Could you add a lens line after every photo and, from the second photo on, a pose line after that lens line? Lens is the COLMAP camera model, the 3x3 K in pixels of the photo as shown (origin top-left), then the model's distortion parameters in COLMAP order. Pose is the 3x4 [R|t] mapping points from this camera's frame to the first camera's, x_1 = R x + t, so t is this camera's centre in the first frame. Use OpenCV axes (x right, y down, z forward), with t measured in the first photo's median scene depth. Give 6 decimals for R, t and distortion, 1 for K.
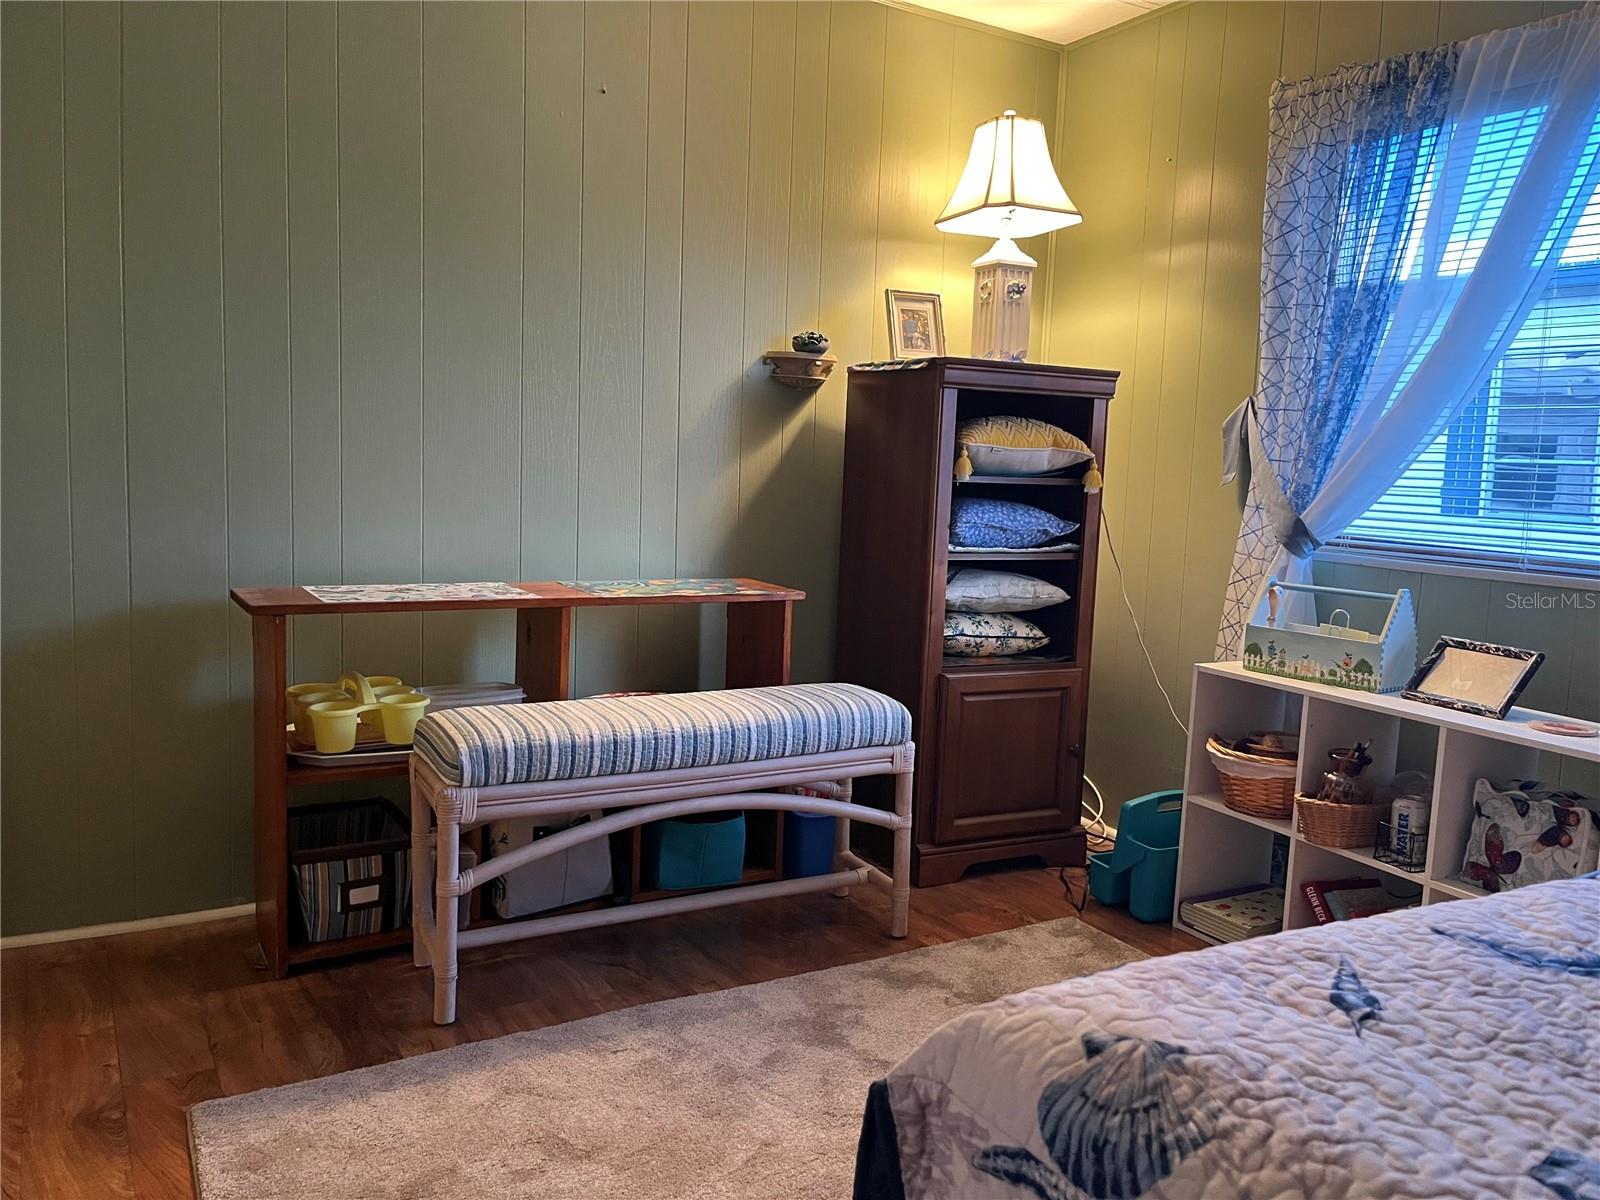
lens RADIAL K [[1208.1, 0, 809.1], [0, 1208.1, 594.8], [0, 0, 1]] dist [0.051968, -0.079132]
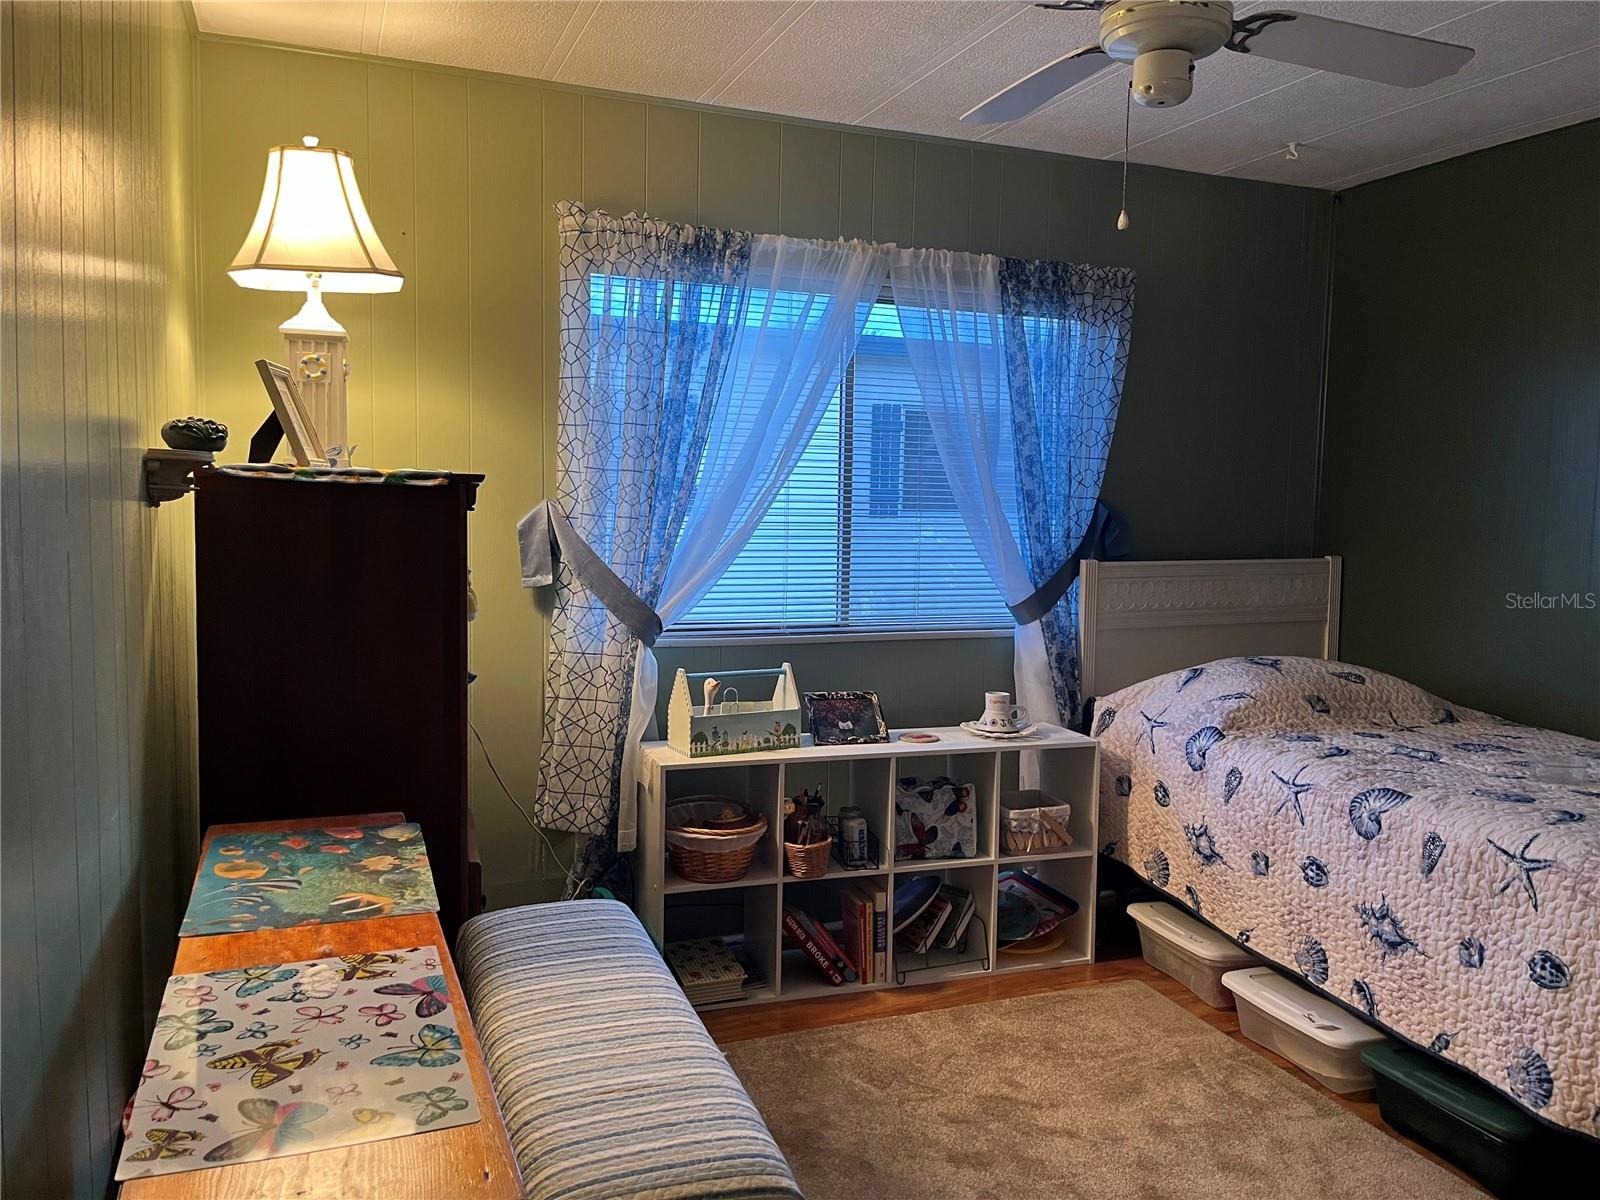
lens RADIAL K [[1208.1, 0, 800.3], [0, 1208.1, 592.1], [0, 0, 1]] dist [0.051968, -0.079132]
pose [[0.171911, -0.117129, 0.978124, -0.713338], [0.099437, 0.989898, 0.101062, -0.197140], [-0.980081, 0.079888, 0.181821, 0.717701]]
